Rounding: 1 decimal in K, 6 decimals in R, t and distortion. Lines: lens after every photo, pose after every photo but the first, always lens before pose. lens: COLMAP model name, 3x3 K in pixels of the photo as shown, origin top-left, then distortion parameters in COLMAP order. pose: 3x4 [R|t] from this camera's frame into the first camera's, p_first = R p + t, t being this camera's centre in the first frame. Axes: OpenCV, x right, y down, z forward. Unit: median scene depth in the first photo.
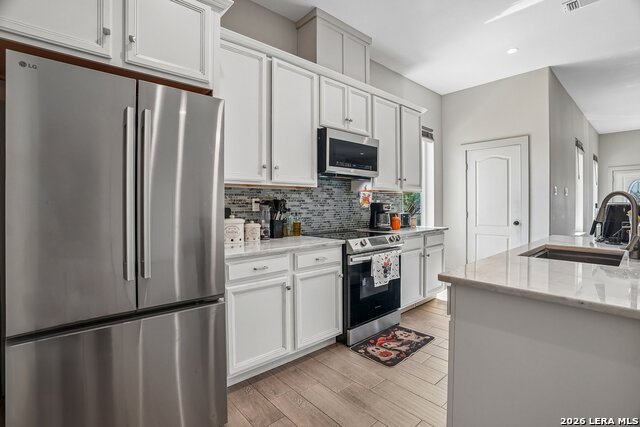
lens RADIAL K [[297.7, 0, 322.8], [0, 297.7, 207.5], [0, 0, 1]] dist [-0.076951, 0.023022]
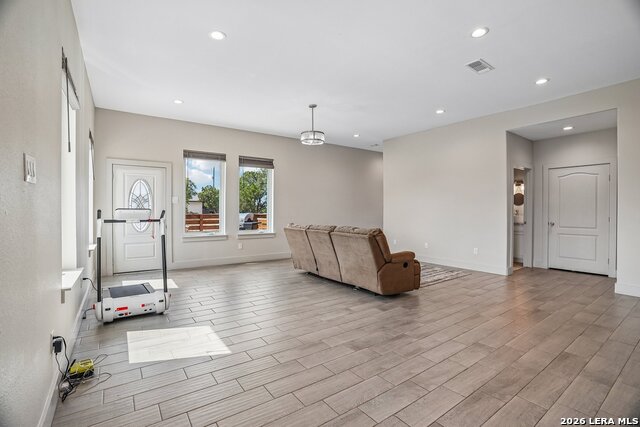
lens RADIAL K [[297.7, 0, 322.8], [0, 297.7, 207.5], [0, 0, 1]] dist [-0.076951, 0.023022]
pose [[0.089257, 0.012692, 0.995928, 0.843263], [0.007688, 0.999880, -0.013431, -0.014665], [-0.995979, 0.008856, 0.089149, 0.954028]]
